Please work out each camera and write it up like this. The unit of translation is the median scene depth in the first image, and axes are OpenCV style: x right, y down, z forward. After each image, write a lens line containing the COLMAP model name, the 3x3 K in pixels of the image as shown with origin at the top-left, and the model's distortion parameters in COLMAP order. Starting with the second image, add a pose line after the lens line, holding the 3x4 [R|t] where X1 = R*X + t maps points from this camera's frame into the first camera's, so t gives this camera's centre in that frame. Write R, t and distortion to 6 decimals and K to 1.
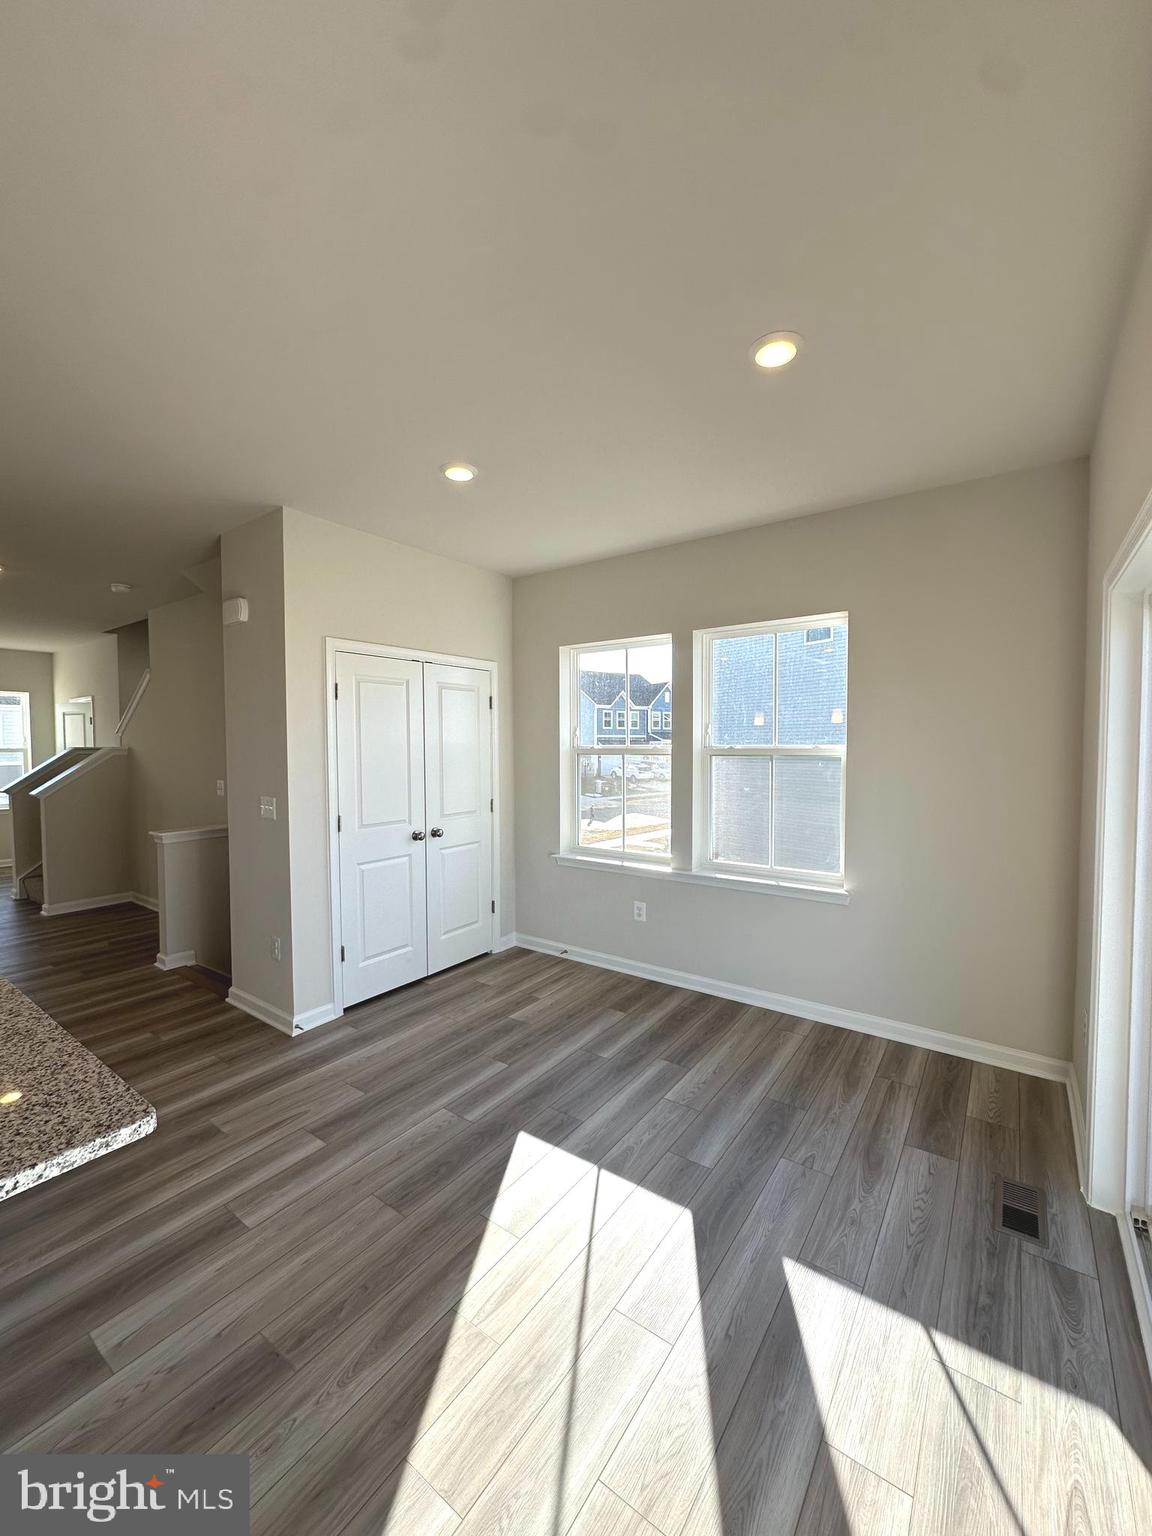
lens RADIAL K [[614.1, 0, 576.0], [0, 614.1, 768.0], [0, 0, 1]] dist [-0.000544, 0.000006]
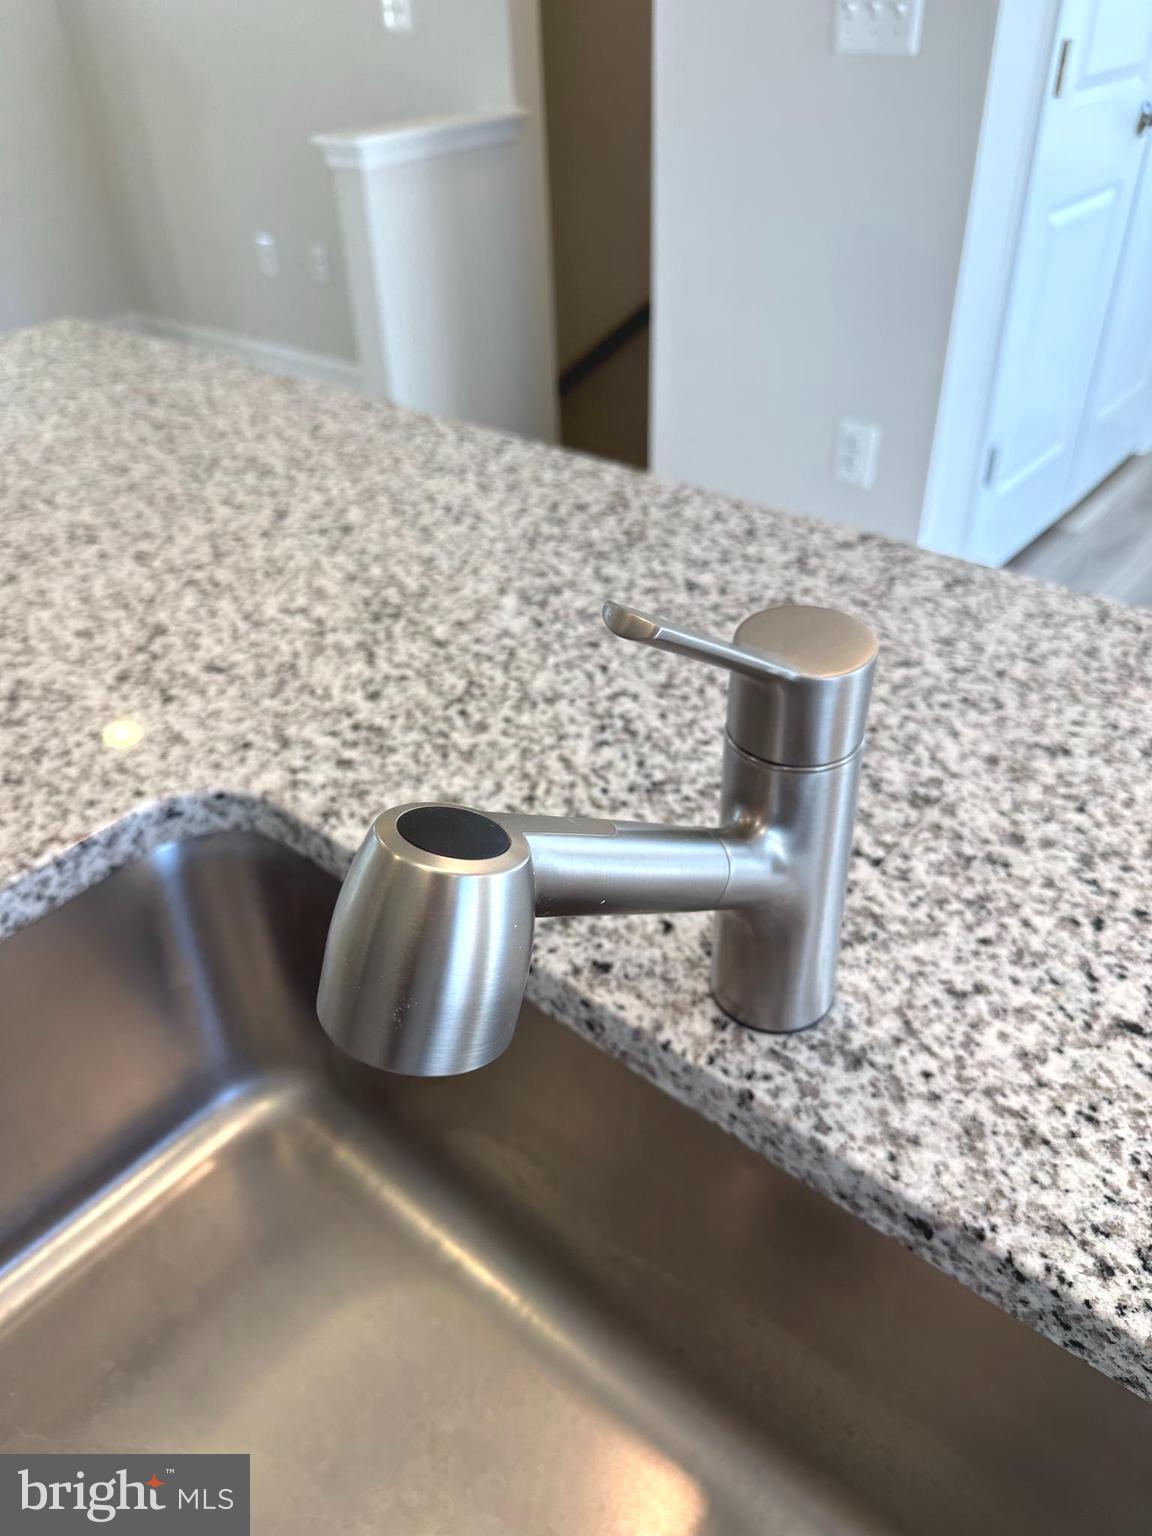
lens RADIAL K [[1089.2, 0, 576.0], [0, 1089.2, 768.0], [0, 0, 1]] dist [0.109133, -0.305881]
pose [[0.996274, 0.019693, -0.083966, -0.539929], [0.031215, 0.825237, 0.563923, 0.058343], [0.080398, -0.564442, 0.821548, 0.279053]]
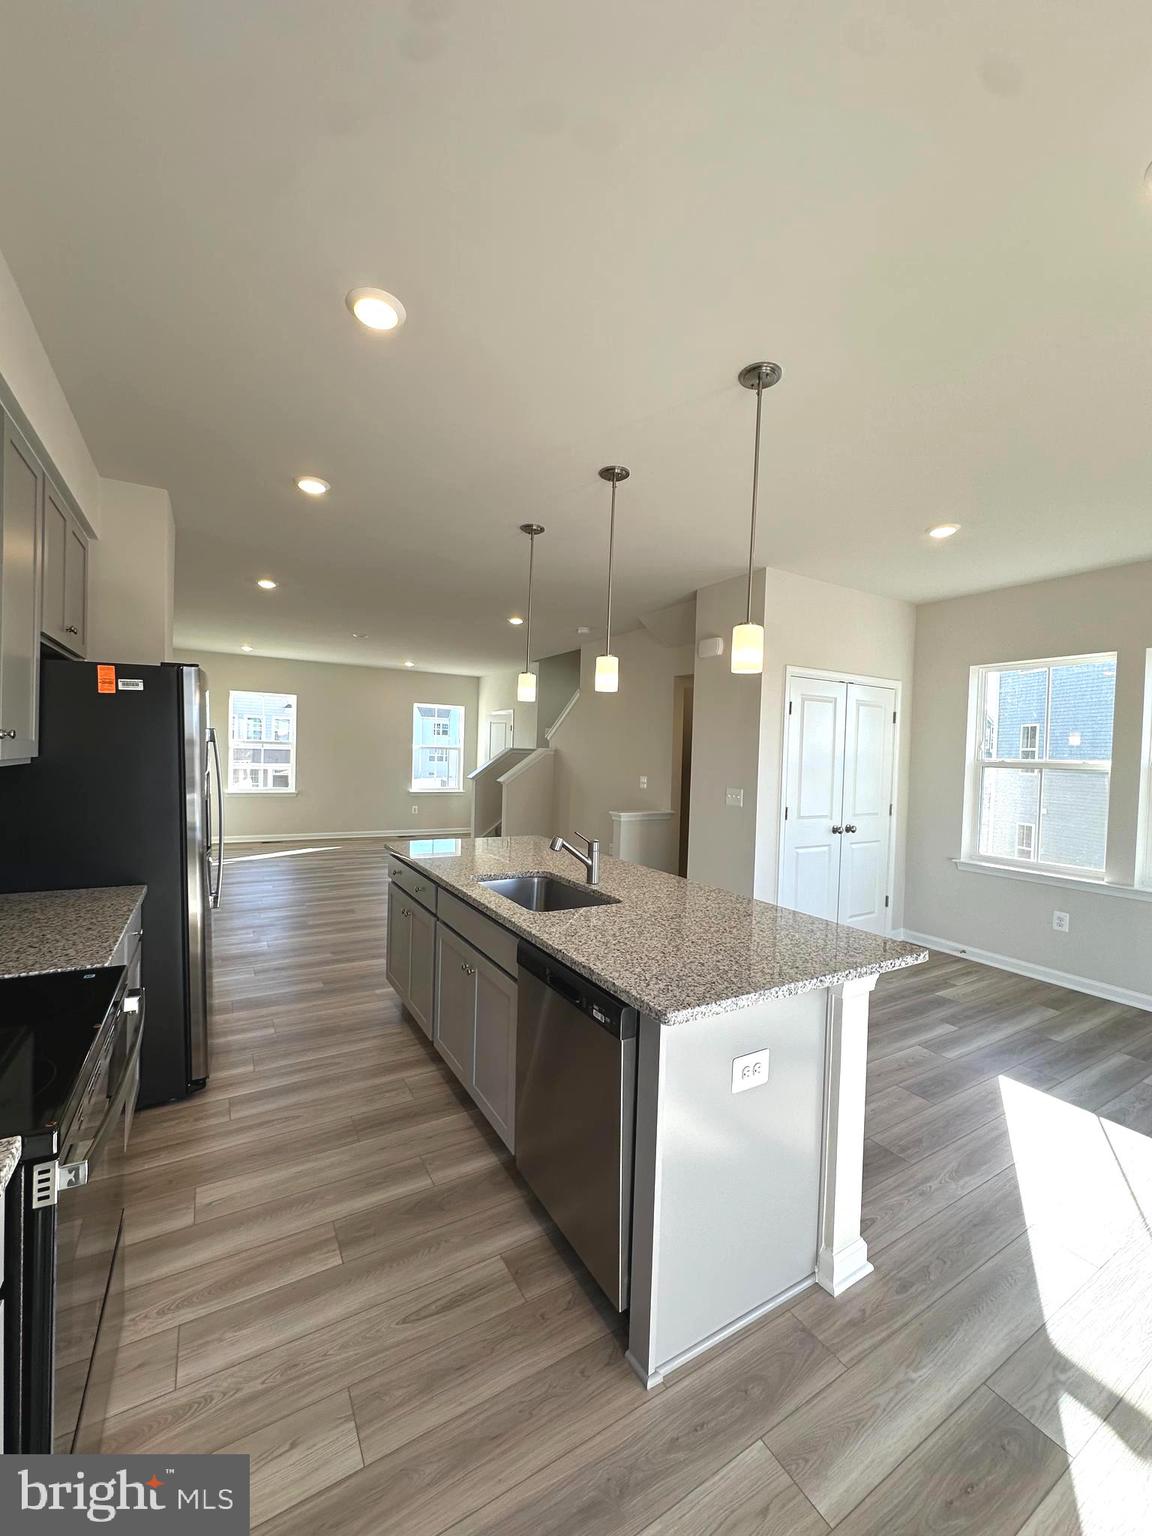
lens RADIAL K [[610.3, 0, 581.8], [0, 610.3, 770.8], [0, 0, 1]] dist [-0.000201, -0.000098]
pose [[0.917802, 0.043460, -0.394652, -0.263072], [-0.049809, 0.998742, -0.005851, 0.029720], [0.393901, 0.025028, 0.918812, -0.287570]]
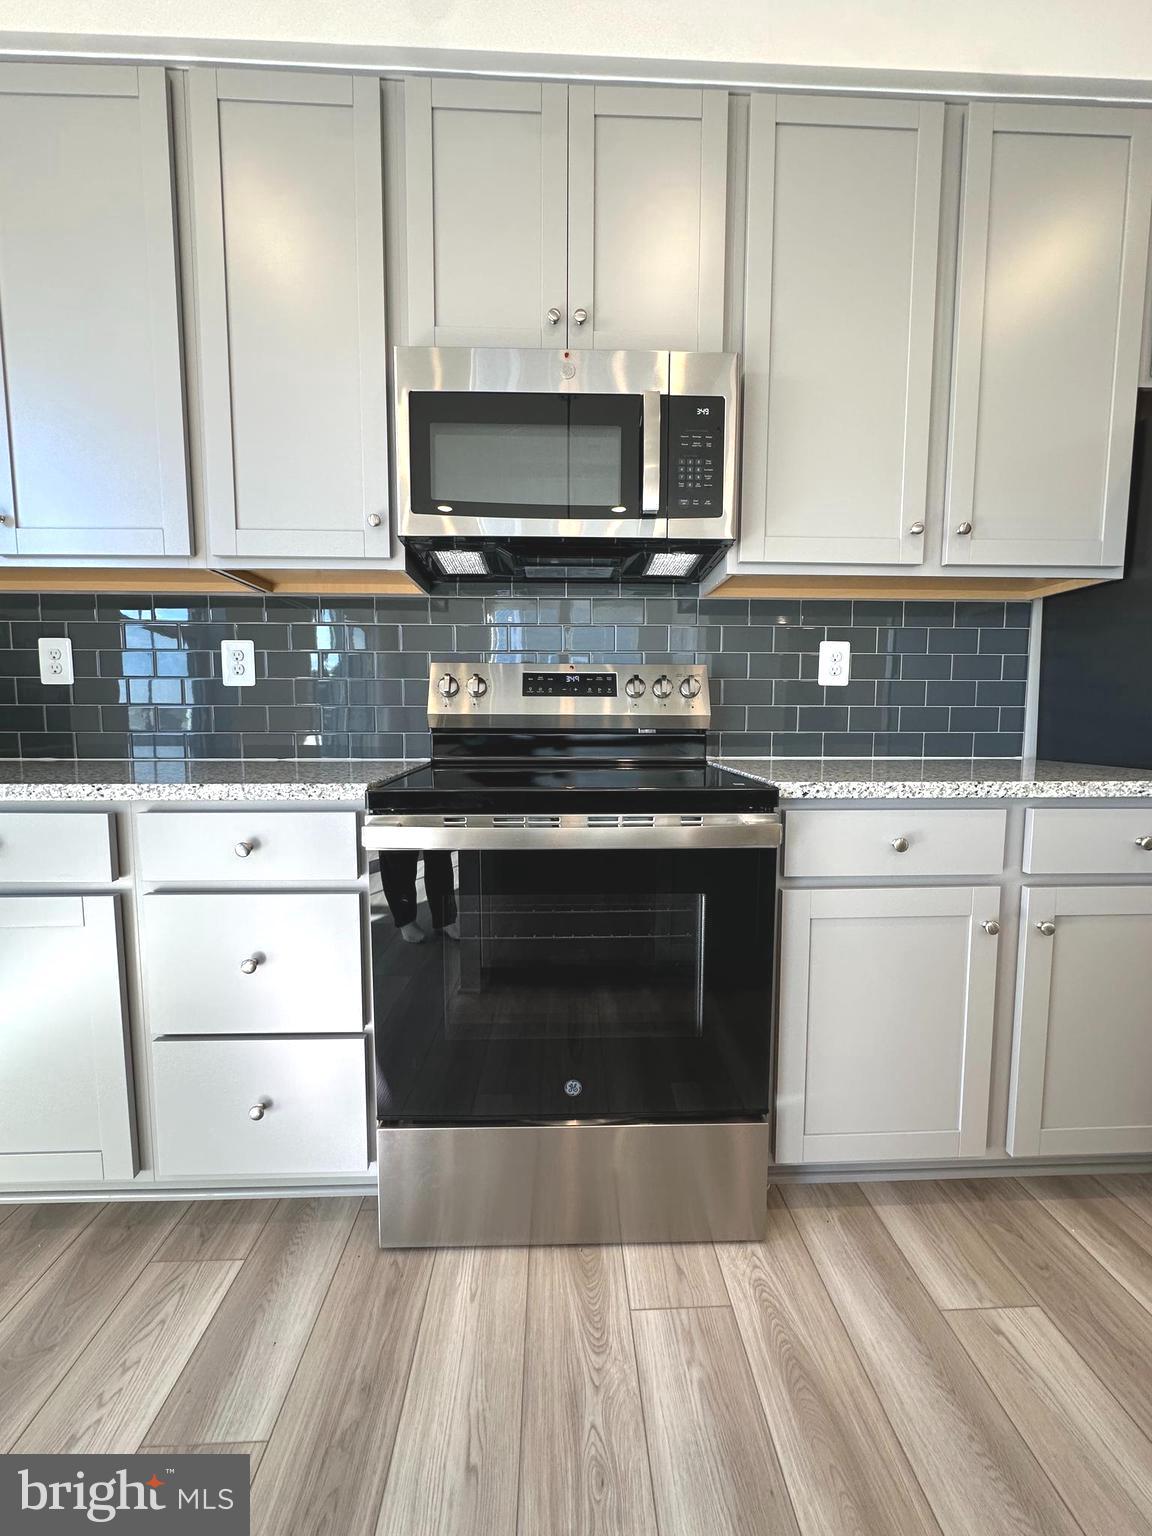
lens RADIAL K [[614.1, 0, 576.0], [0, 614.1, 768.0], [0, 0, 1]] dist [-0.000544, 0.000006]
pose [[-0.788523, 0.054742, -0.612564, -0.436631], [-0.019037, 0.993381, 0.113279, 0.130546], [0.614711, 0.100985, -0.782261, 0.146884]]
